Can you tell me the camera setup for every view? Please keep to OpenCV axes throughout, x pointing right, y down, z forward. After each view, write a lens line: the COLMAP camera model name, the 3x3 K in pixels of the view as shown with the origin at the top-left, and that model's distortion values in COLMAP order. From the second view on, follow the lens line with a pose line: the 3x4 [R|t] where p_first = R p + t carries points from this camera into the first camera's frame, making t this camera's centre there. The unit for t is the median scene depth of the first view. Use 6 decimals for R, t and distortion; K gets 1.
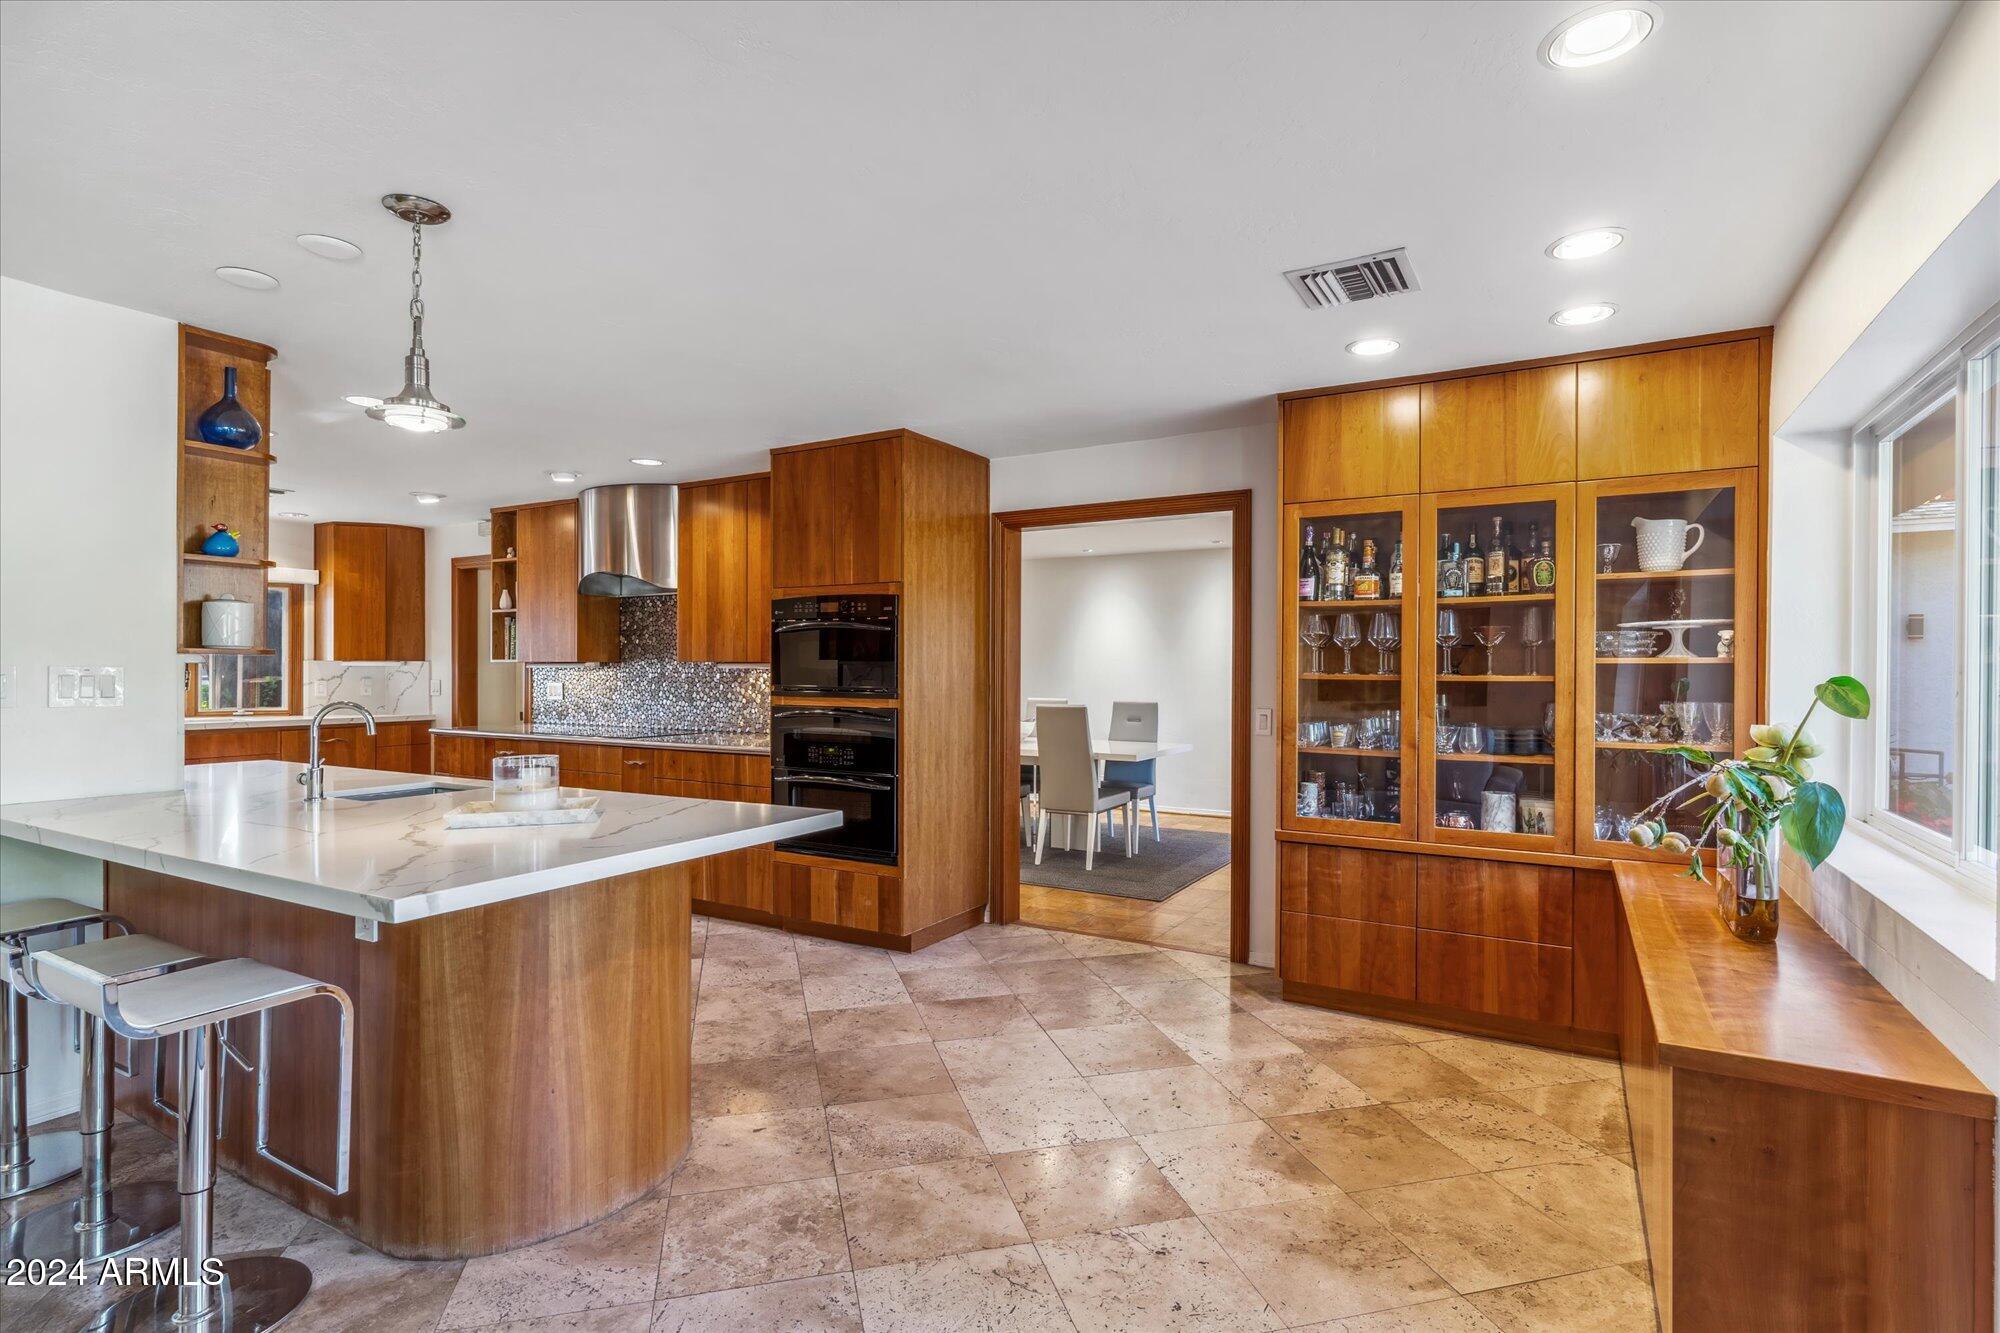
lens RADIAL K [[973.5, 0, 1008.5], [0, 973.5, 669.5], [0, 0, 1]] dist [0.001550, 0.000418]
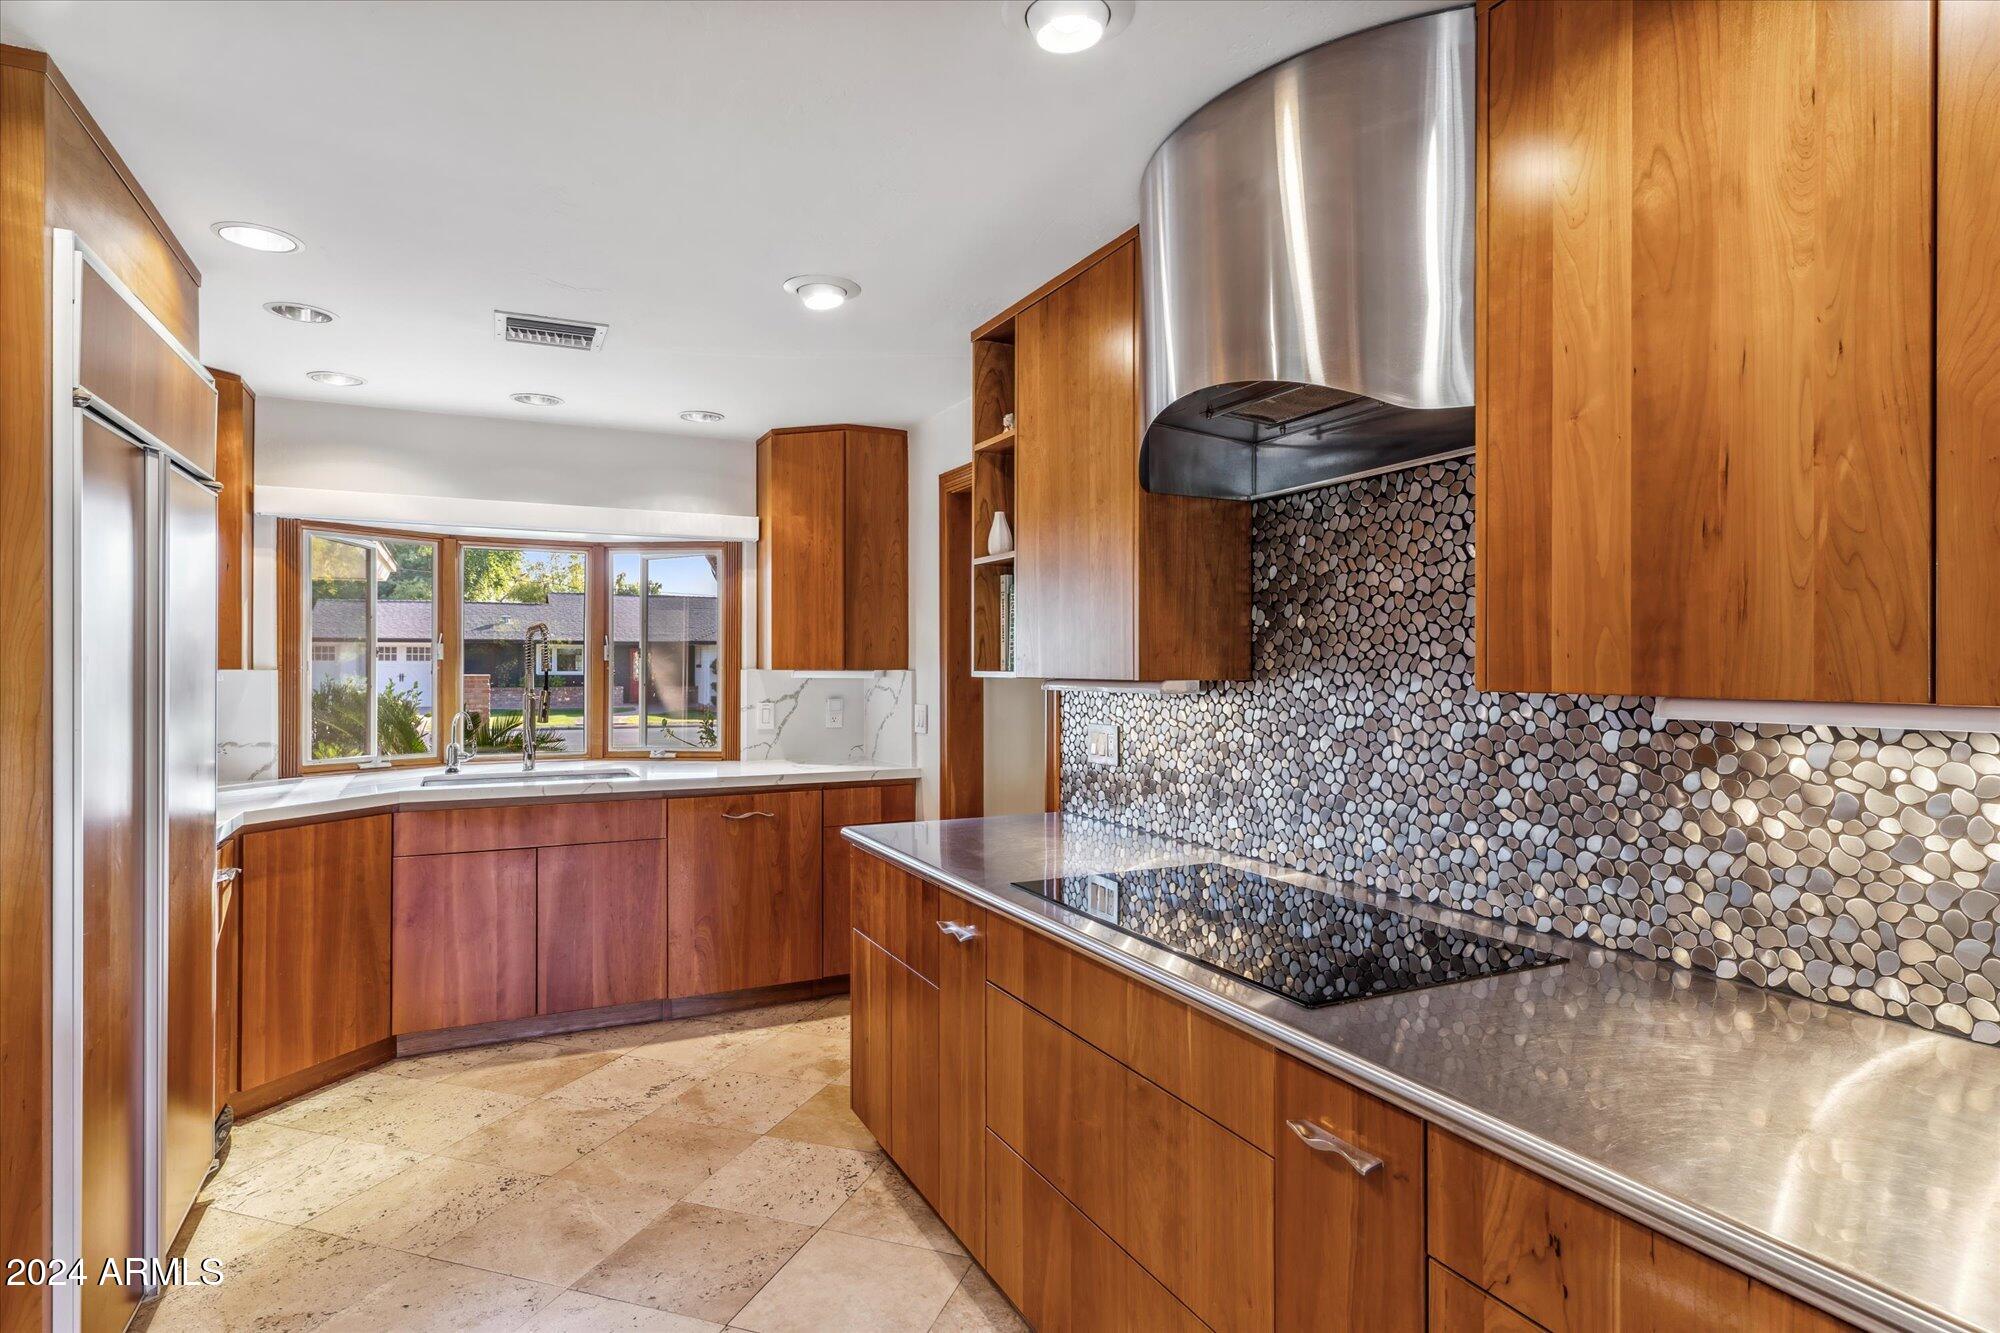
lens RADIAL K [[1068.3, 0, 1004.9], [0, 1068.3, 662.7], [0, 0, 1]] dist [-0.000003, -0.001254]
pose [[0.830942, -0.002671, -0.556352, -0.351397], [0.001978, 0.999996, -0.001847, -0.018395], [0.556355, 0.000435, 0.830945, 0.854661]]
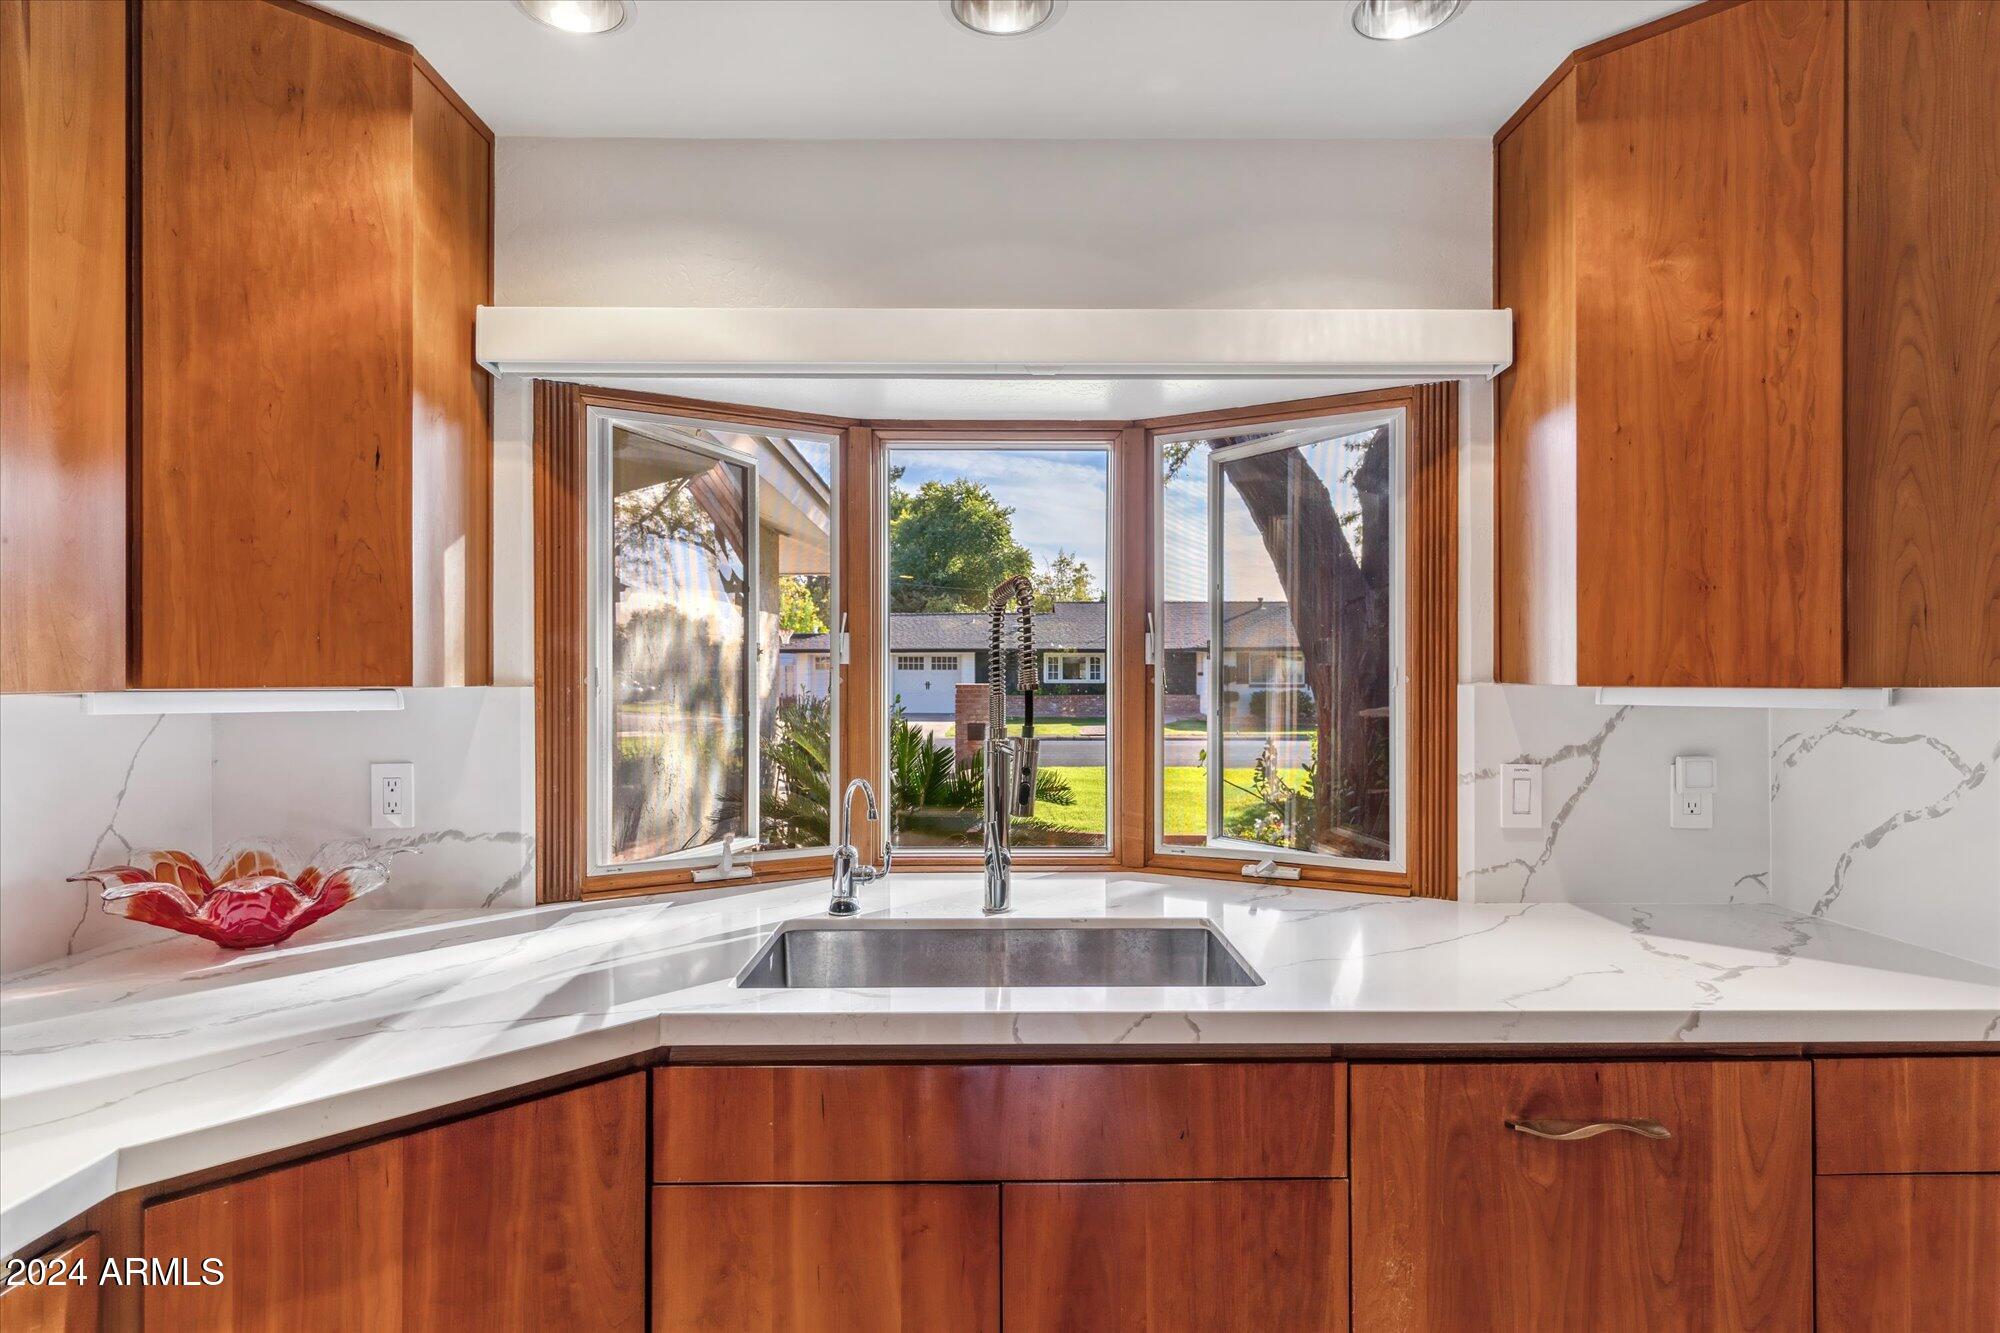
lens RADIAL K [[1070.2, 0, 1006.9], [0, 1070.2, 672.1], [0, 0, 1]] dist [0.012533, 0.000778]
pose [[0.506586, -0.004062, -0.862180, -0.852576], [0.004803, 0.999987, -0.001889, -0.019037], [0.862176, -0.003184, 0.506599, 1.189943]]
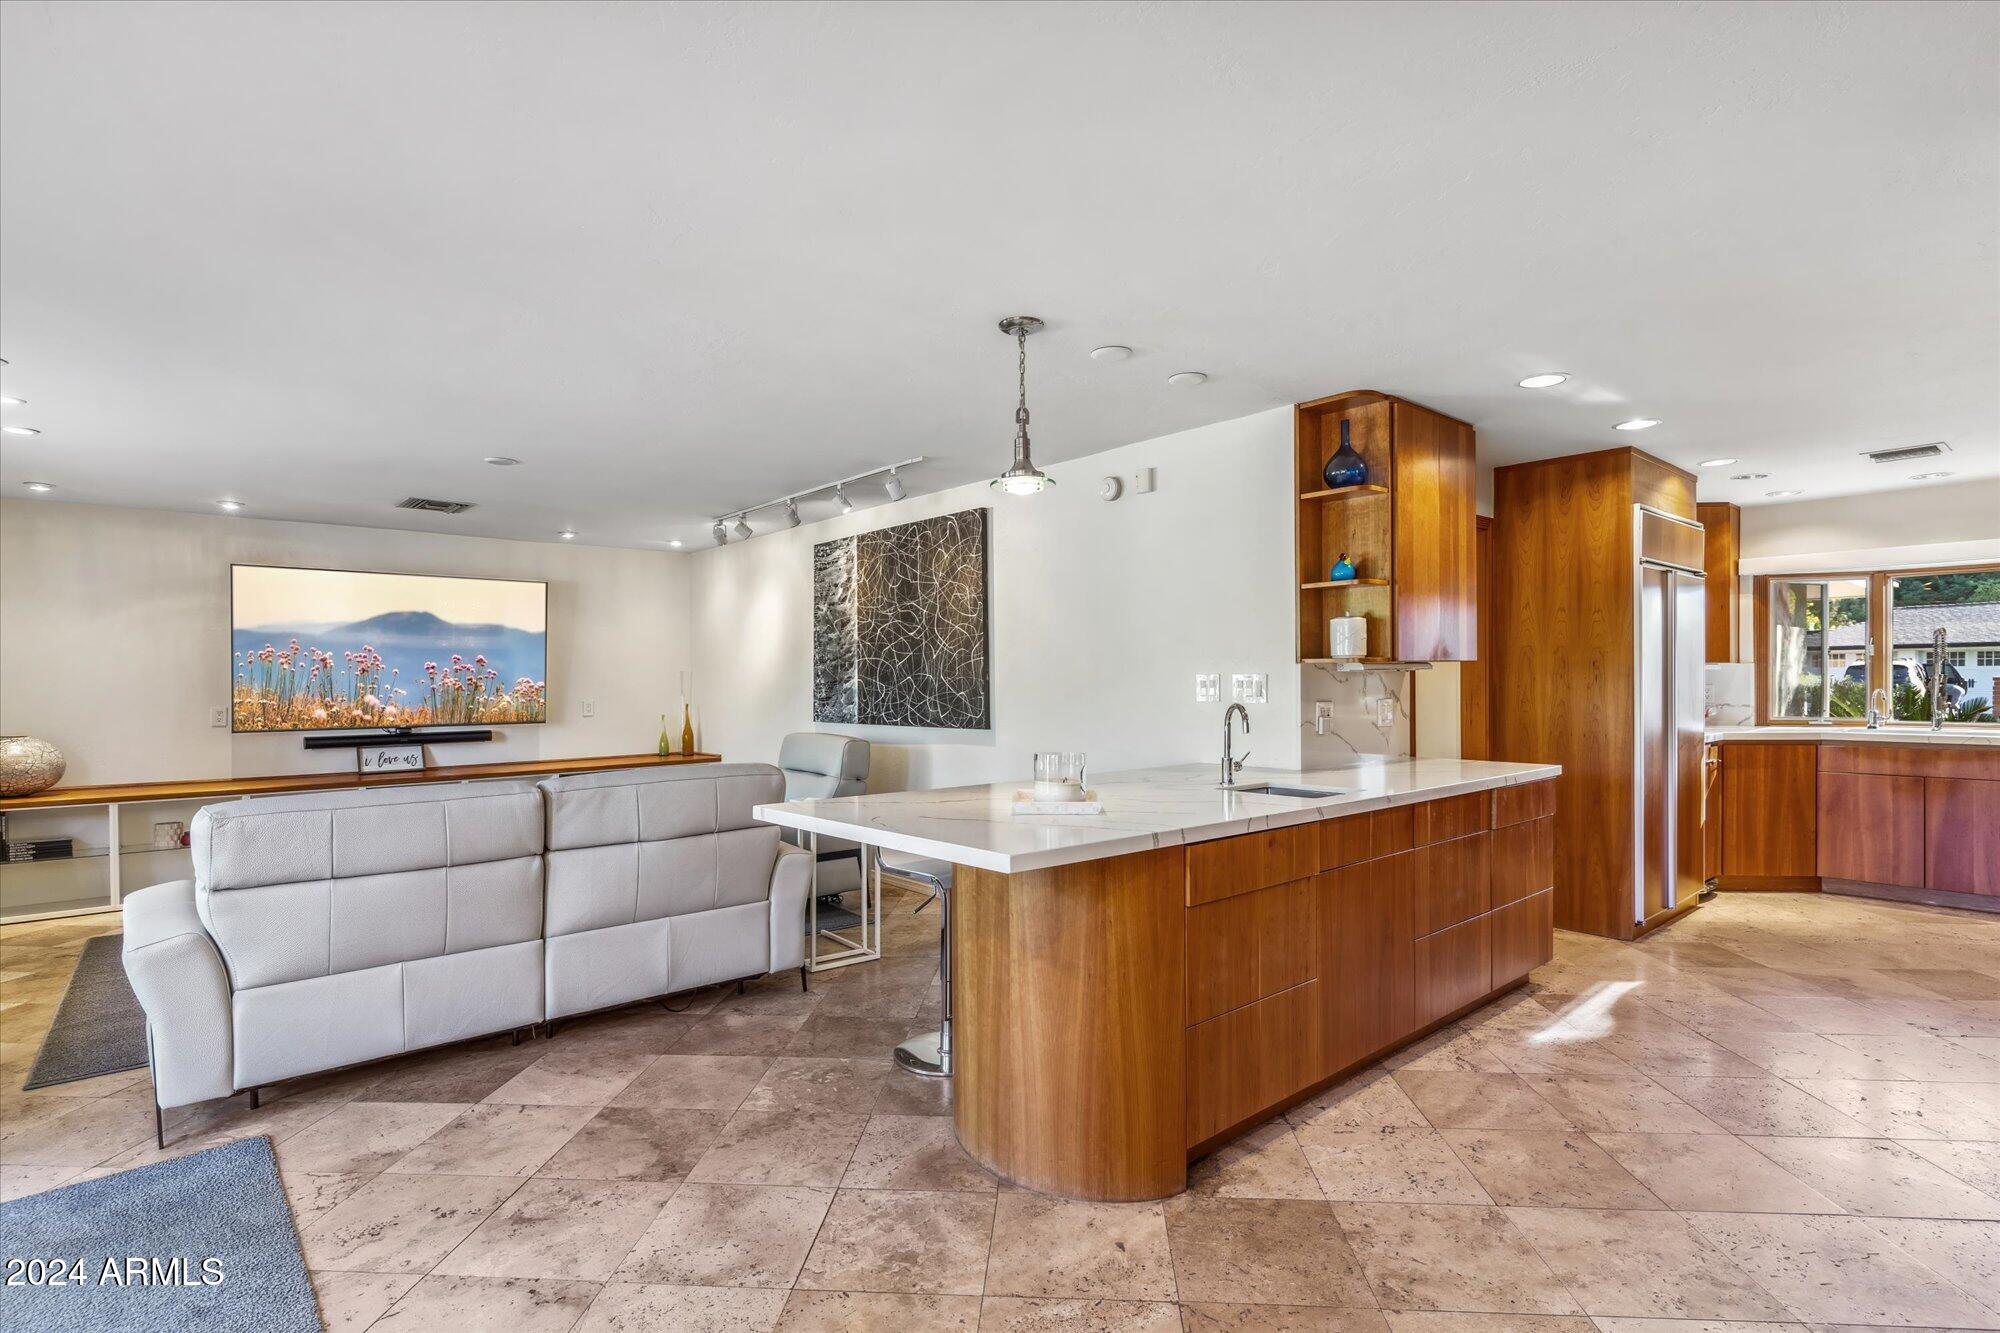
lens RADIAL K [[968.5, 0, 998.8], [0, 968.5, 685.0], [0, 0, 1]] dist [0.003643, -0.000174]
pose [[-0.329693, 0.005261, -0.944074, 0.314876], [0.008402, 0.999961, 0.002639, 0.002850], [0.944051, -0.007062, -0.329724, 0.693205]]
